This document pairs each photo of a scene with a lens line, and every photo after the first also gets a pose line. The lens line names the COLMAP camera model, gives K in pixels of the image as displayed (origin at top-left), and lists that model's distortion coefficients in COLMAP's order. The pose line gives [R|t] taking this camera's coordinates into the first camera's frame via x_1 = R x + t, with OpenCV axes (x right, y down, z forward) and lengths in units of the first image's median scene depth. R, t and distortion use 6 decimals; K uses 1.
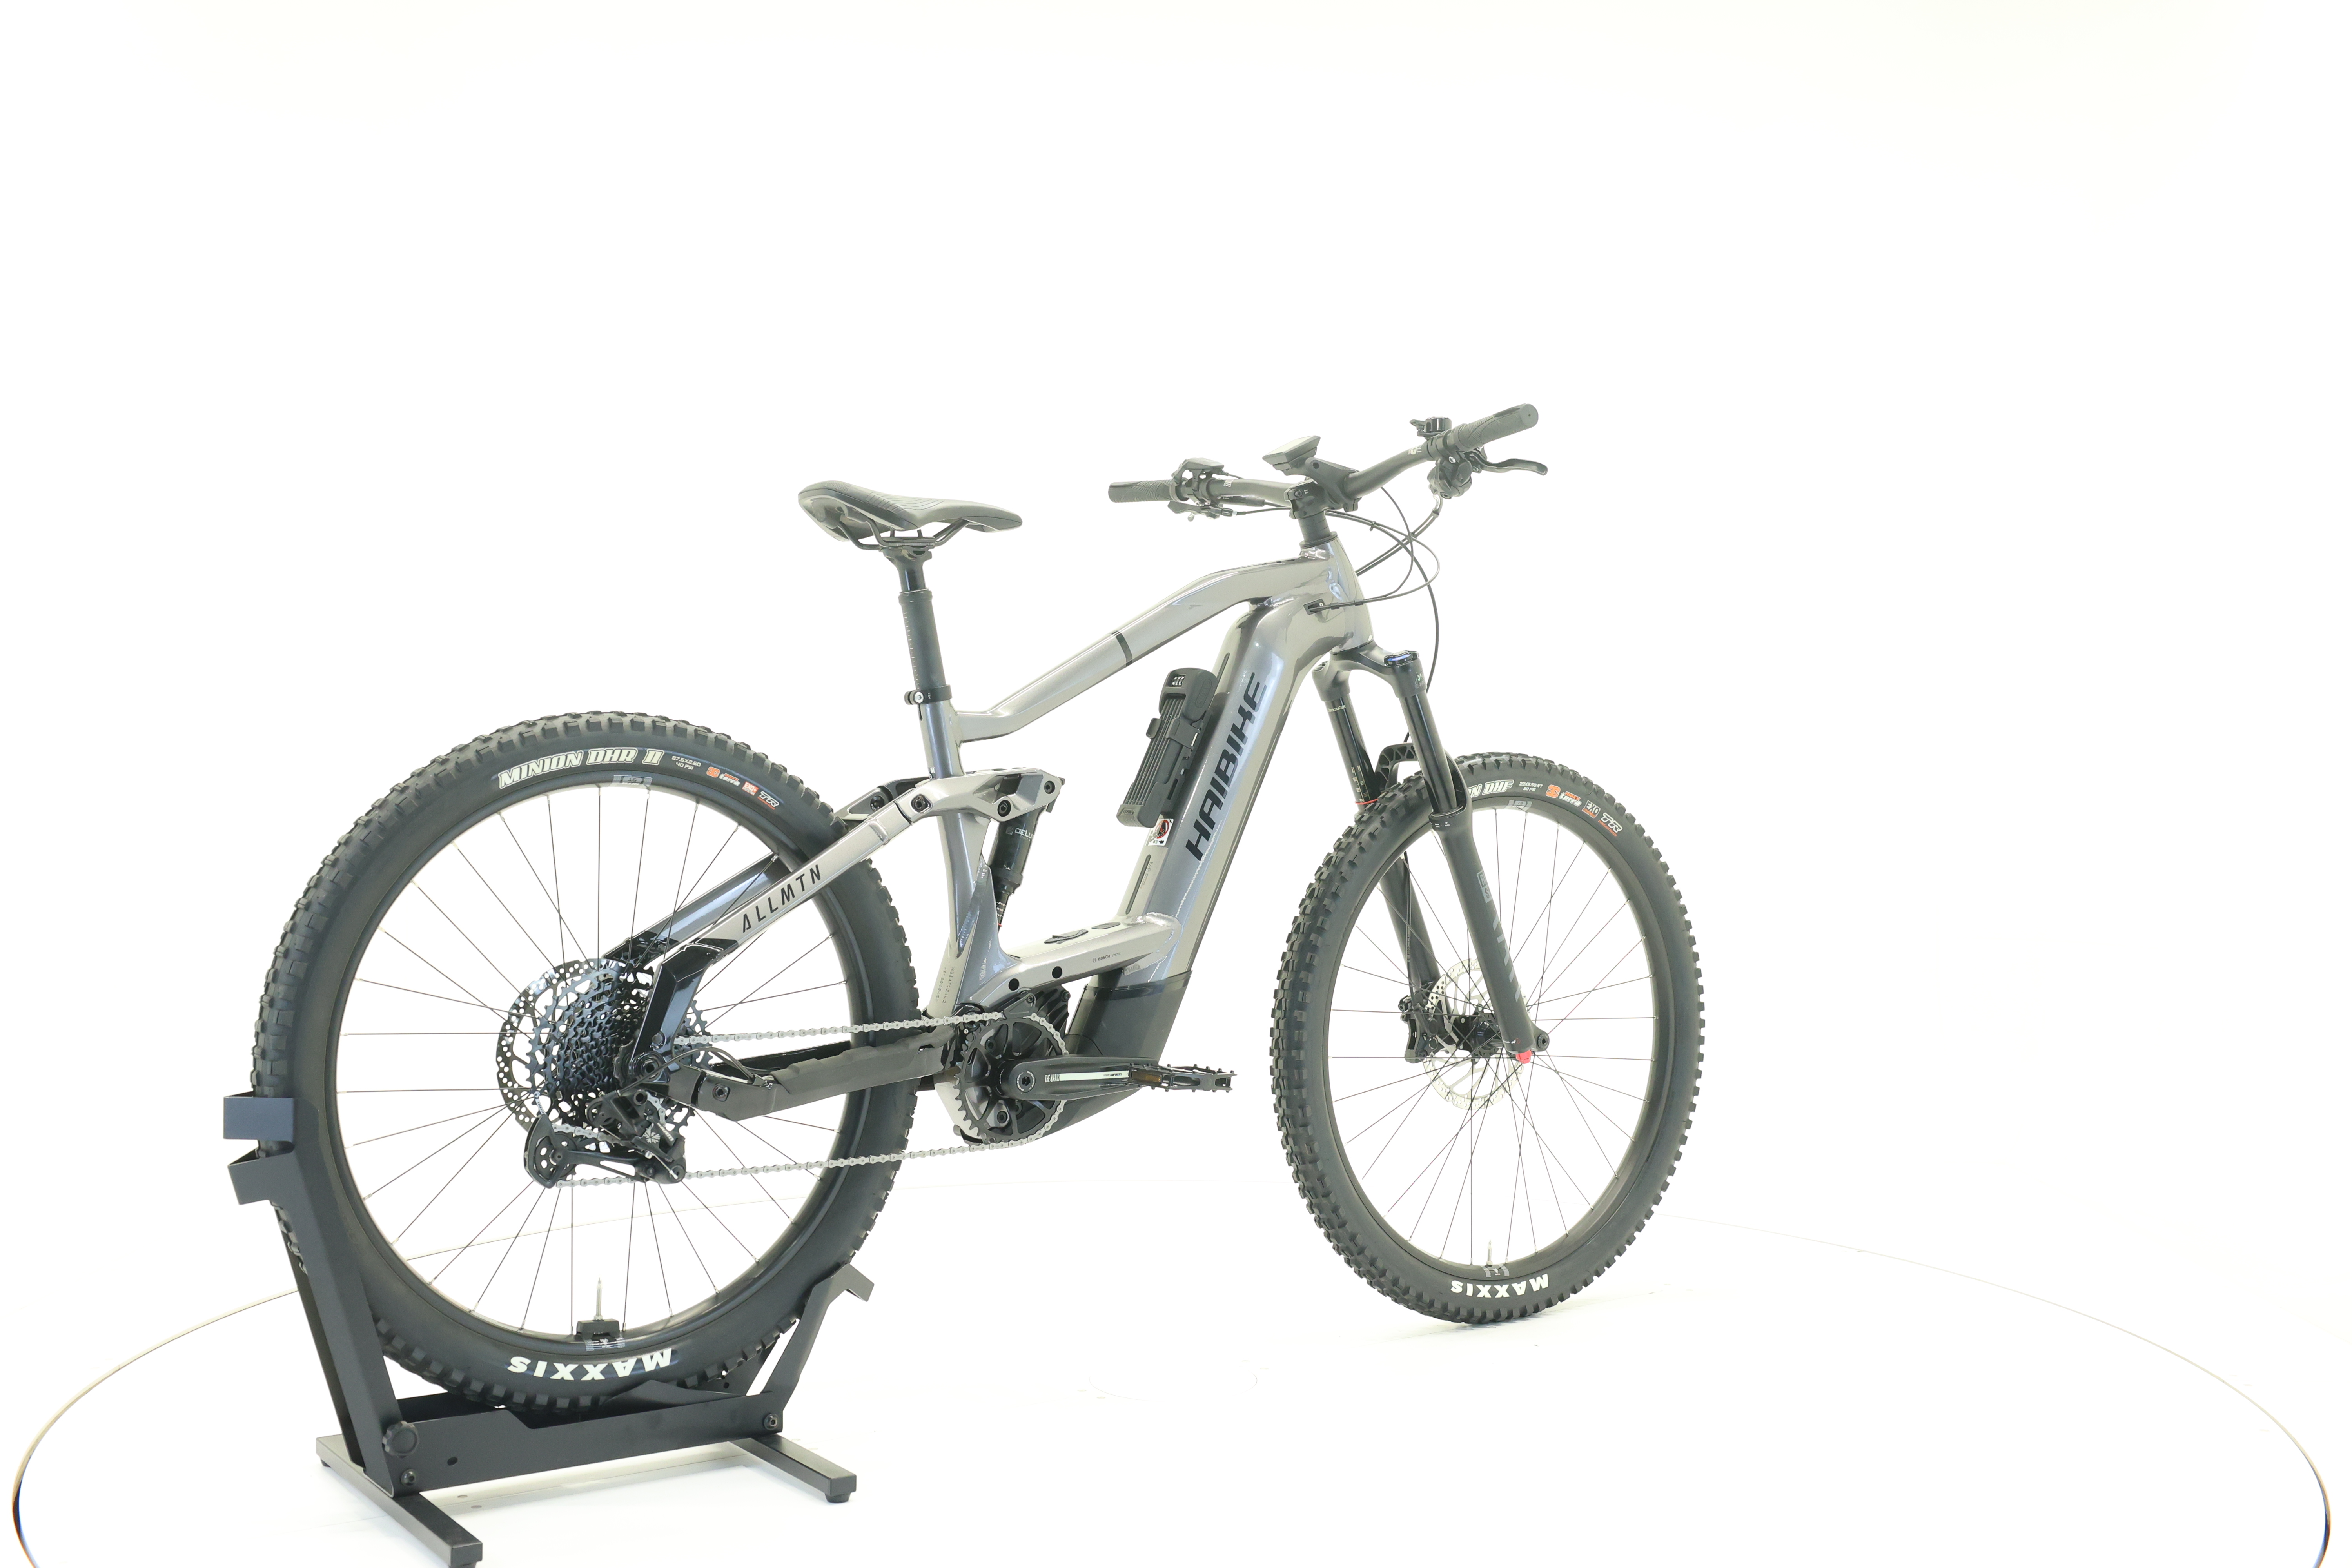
lens RADIAL K [[2504.5, 0, 1178.0], [0, 2504.5, 775.6], [0, 0, 1]] dist [-0.008716, 0.000000]
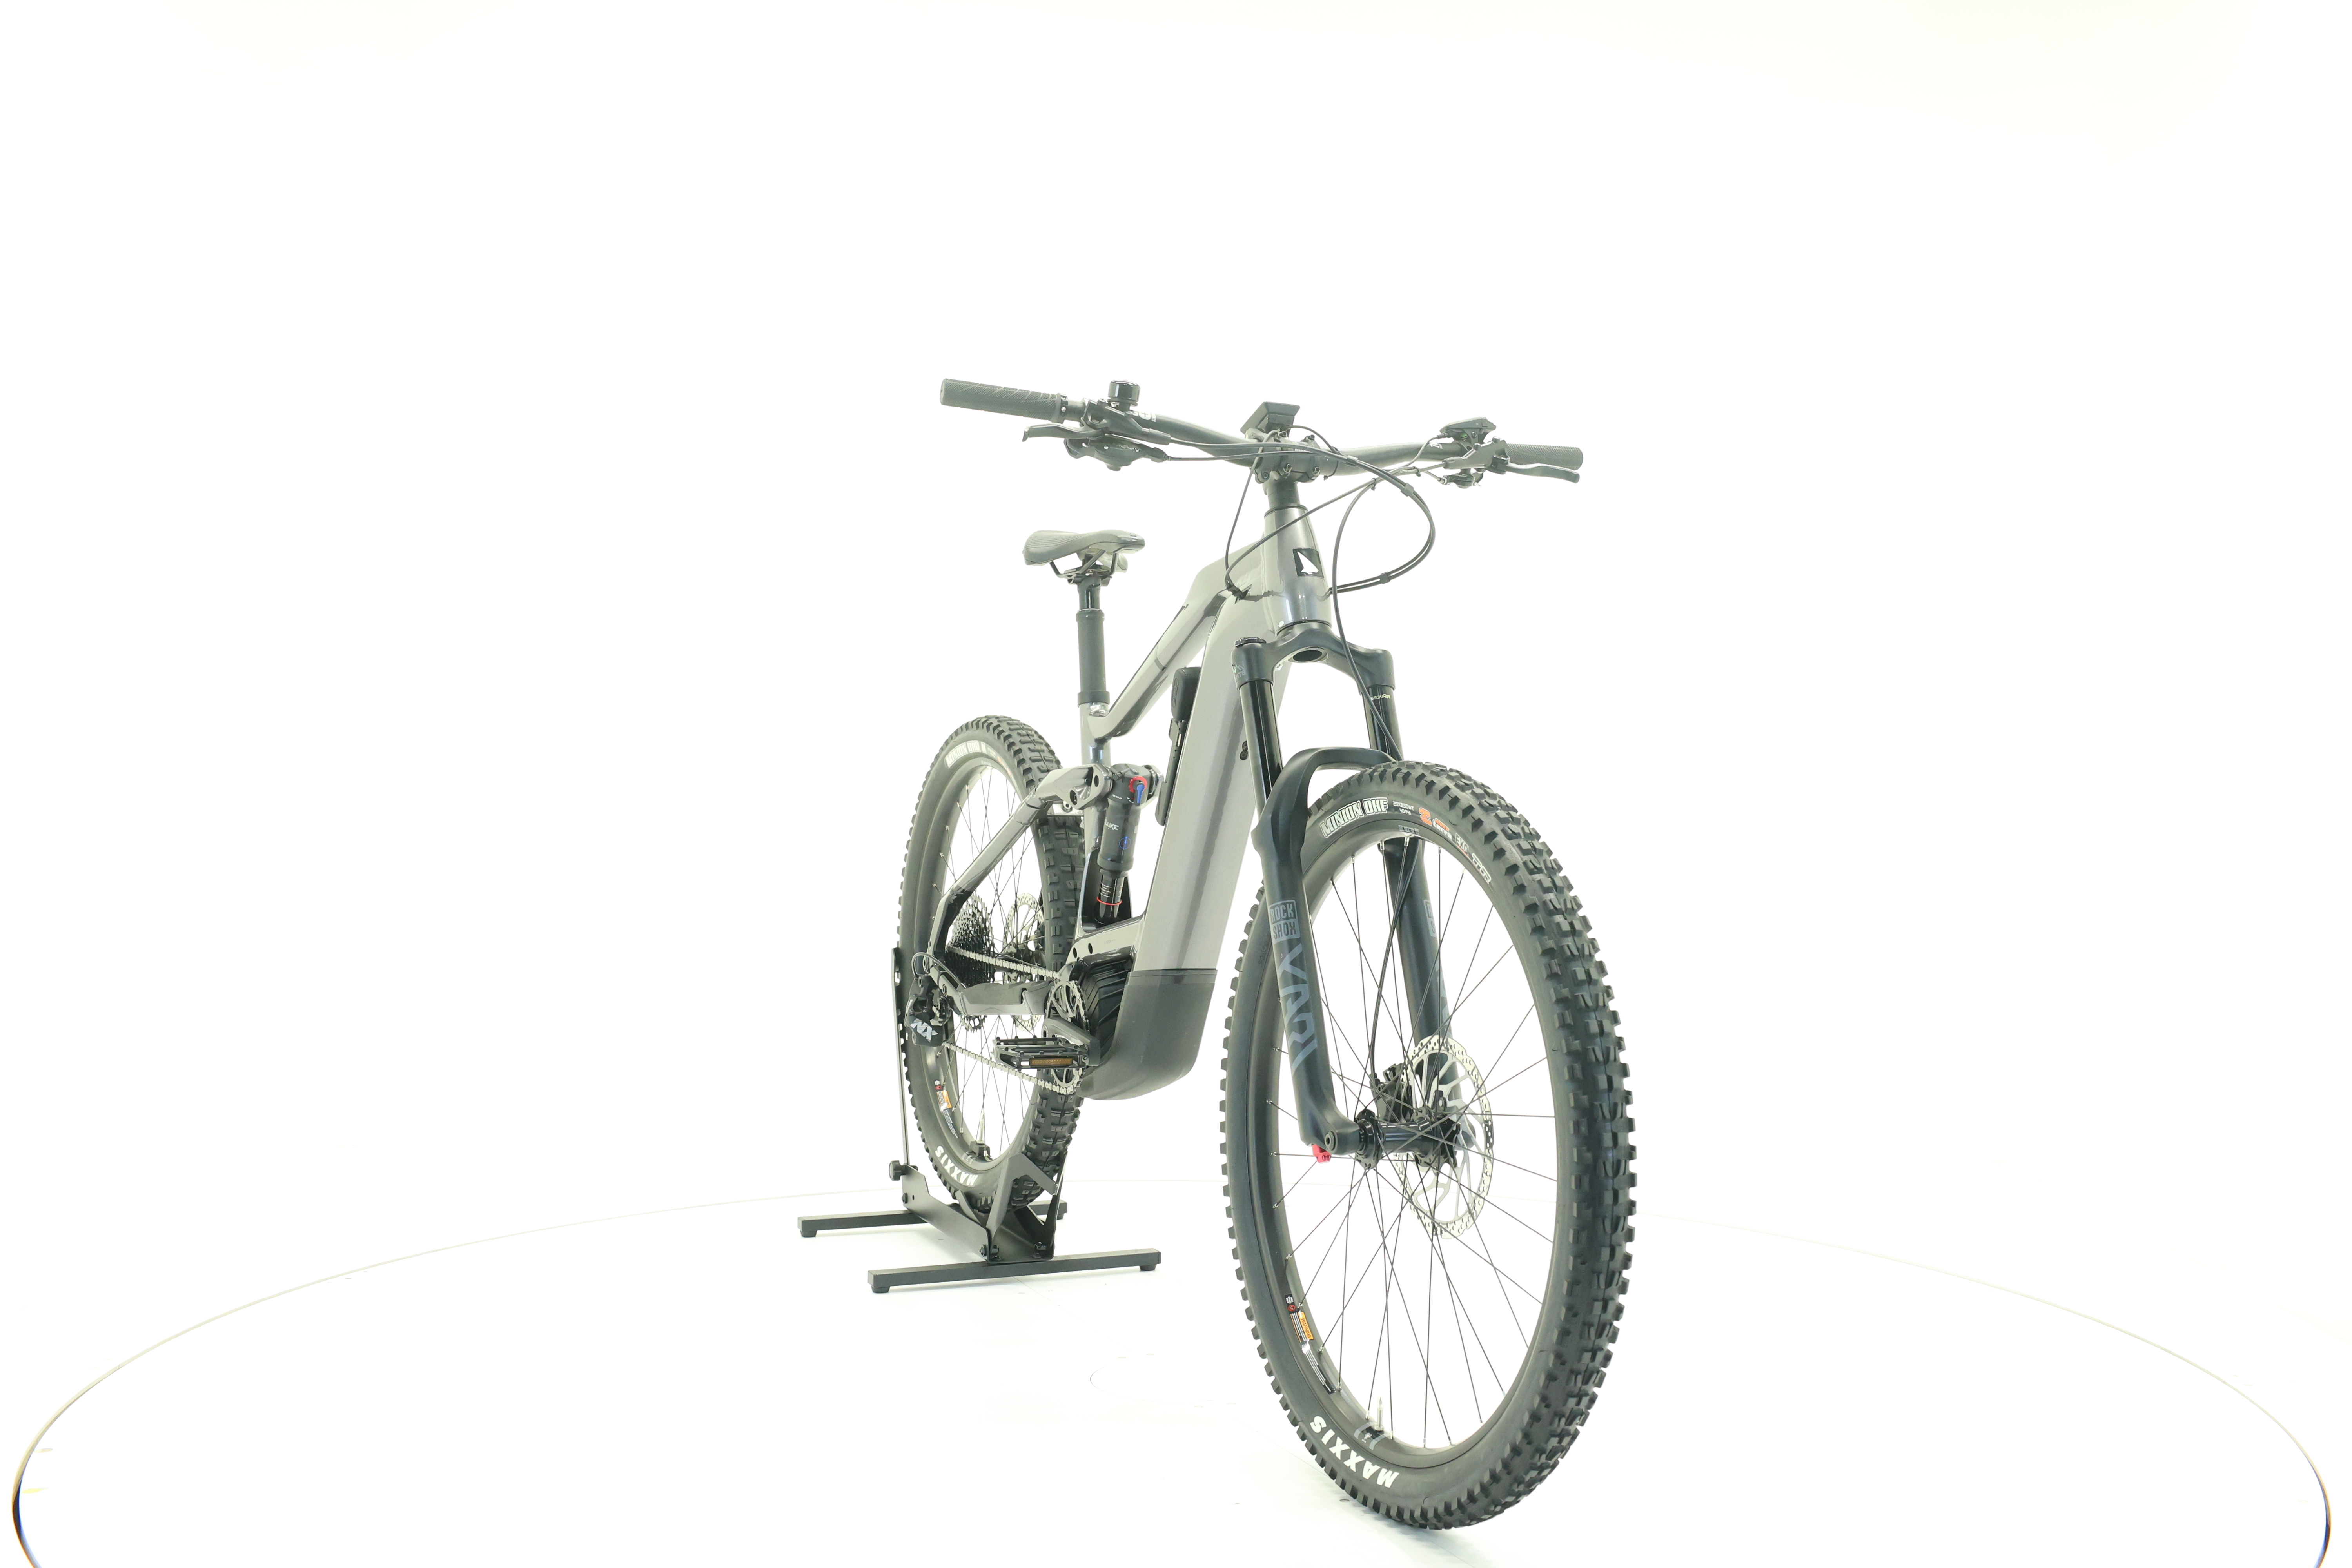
lens RADIAL K [[2504.5, 0, 1159.3], [0, 2504.5, 787.4], [0, 0, 1]] dist [-0.008716, 0.000000]
pose [[-0.218210, 0.017209, -0.975750, 1.033656], [-0.030544, 0.999234, 0.024454, -0.020377], [0.975424, 0.035139, -0.217517, 1.282340]]
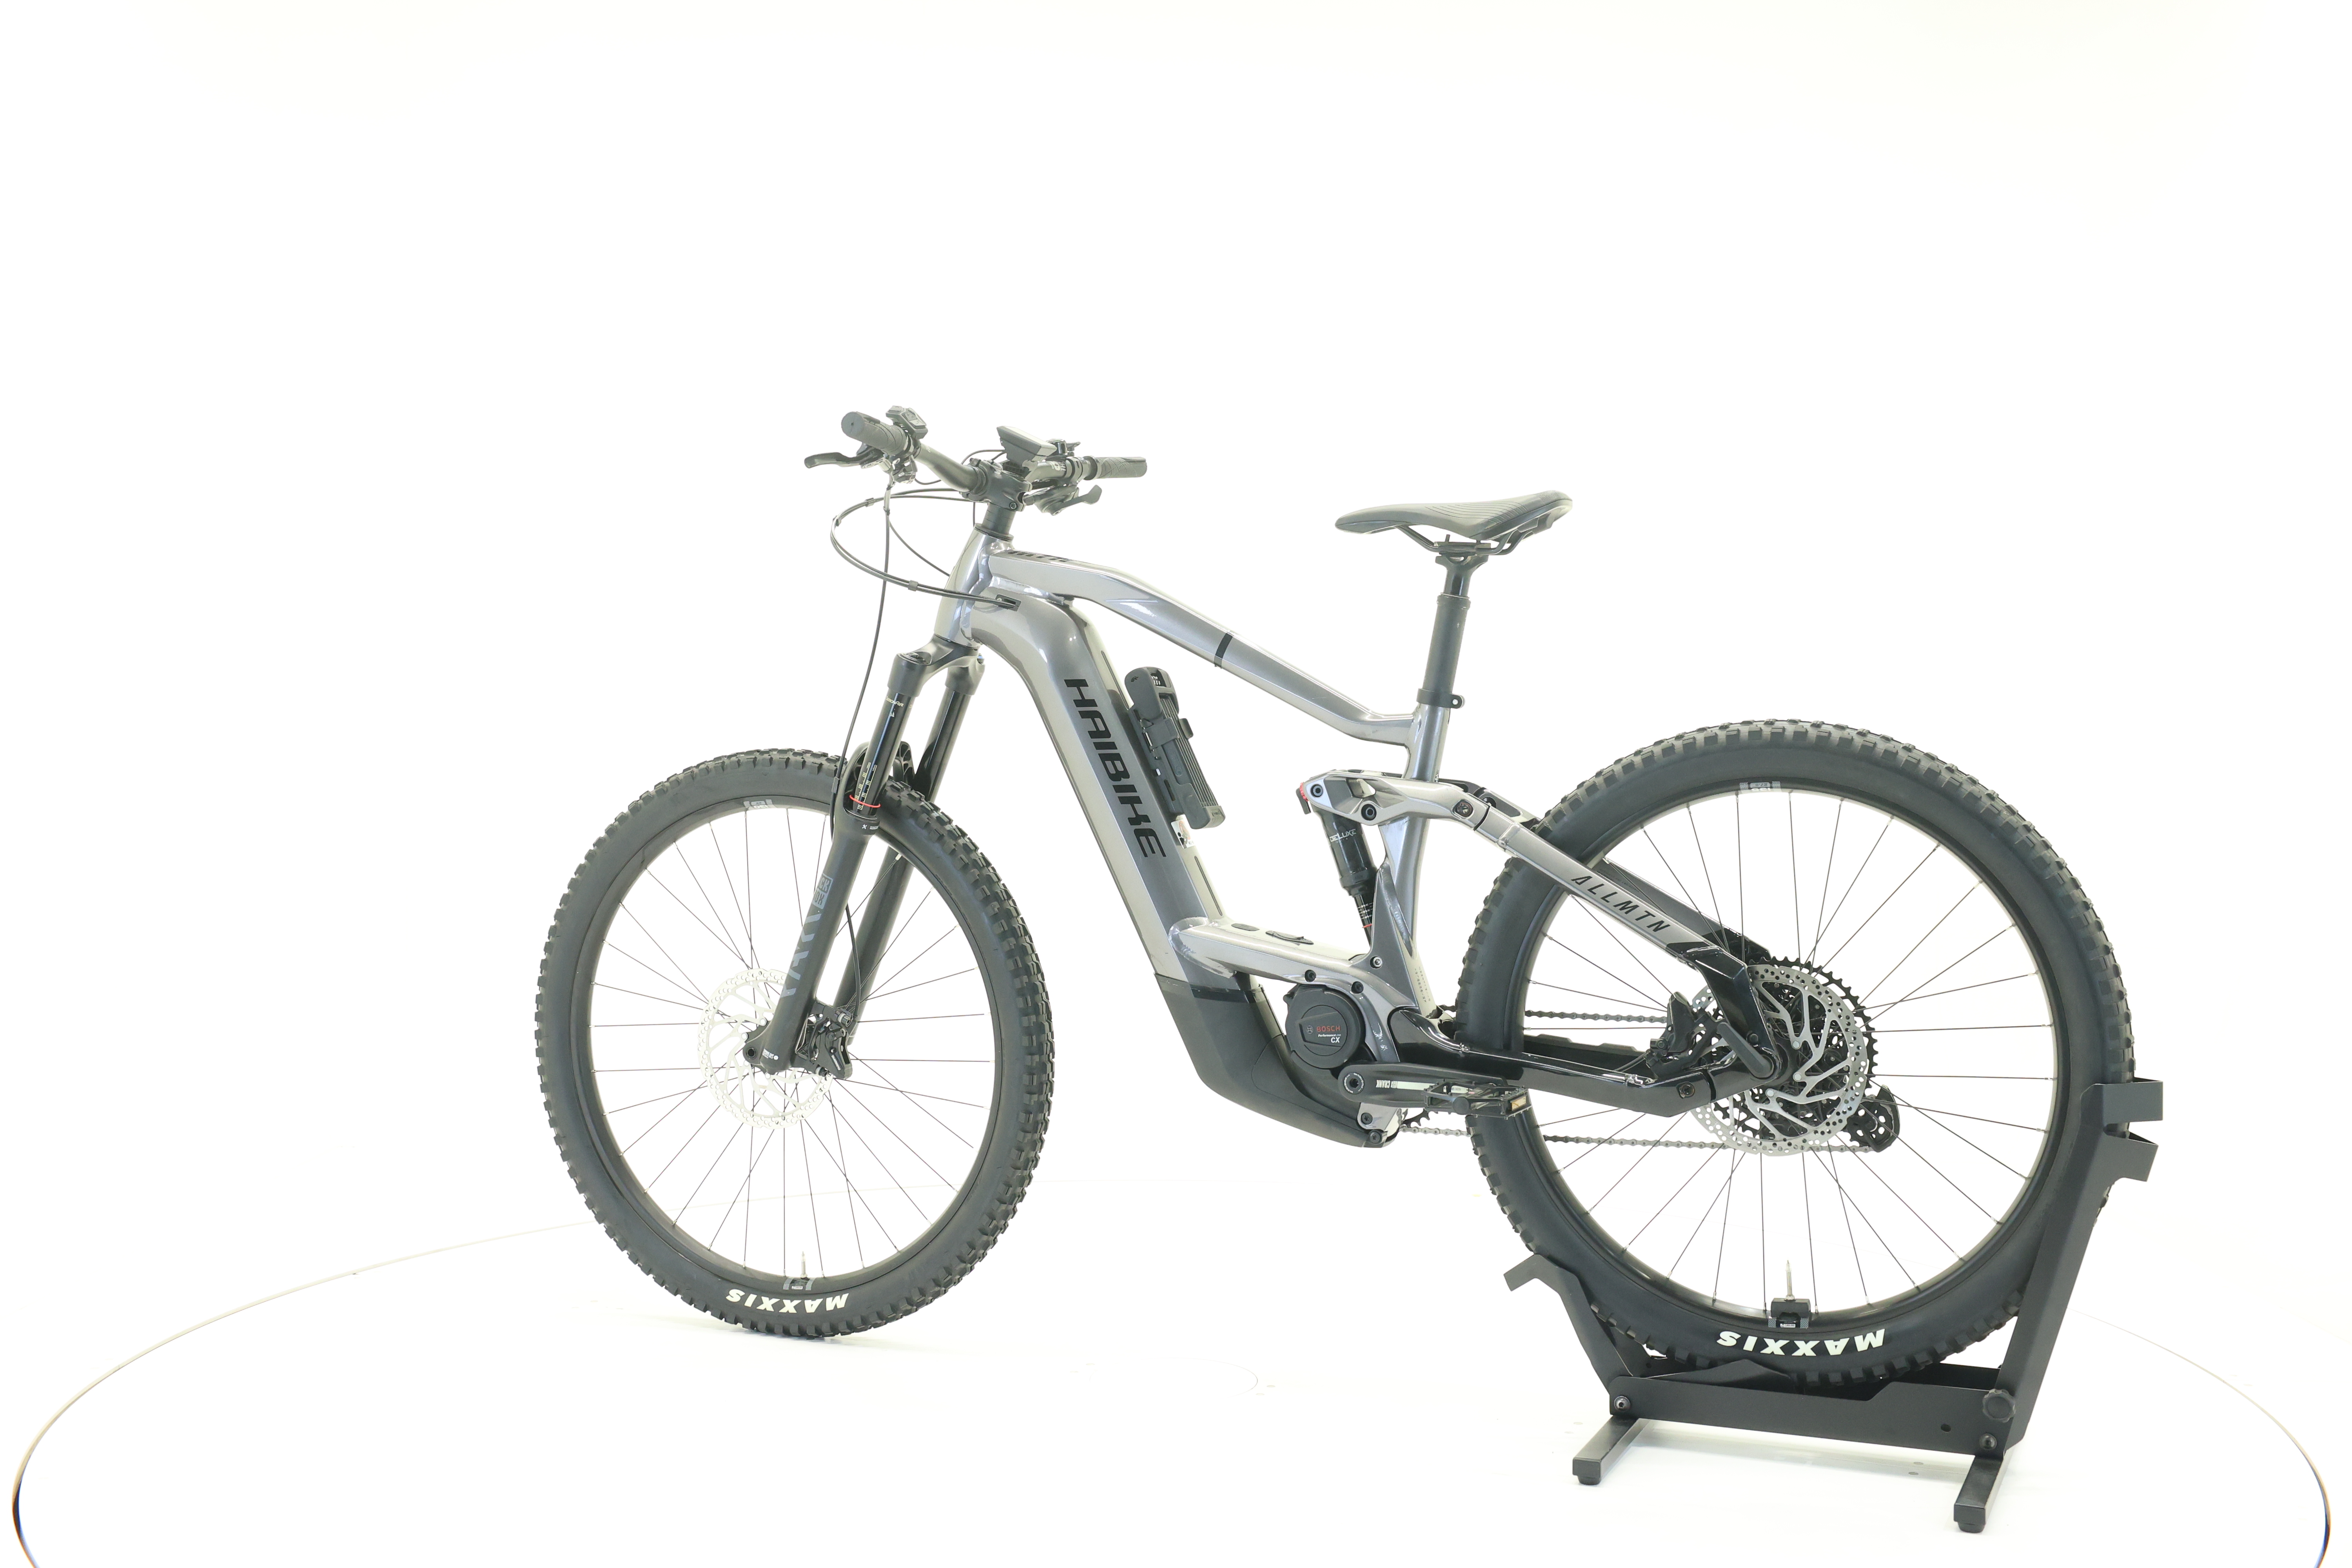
lens RADIAL K [[2504.5, 0, 1177.8], [0, 2504.5, 770.4], [0, 0, 1]] dist [-0.008716, 0.000000]
pose [[-0.526131, -0.026983, 0.849975, -0.903721], [0.008311, 0.999286, 0.036867, -0.040889], [-0.850363, 0.026462, -0.525531, 1.616681]]
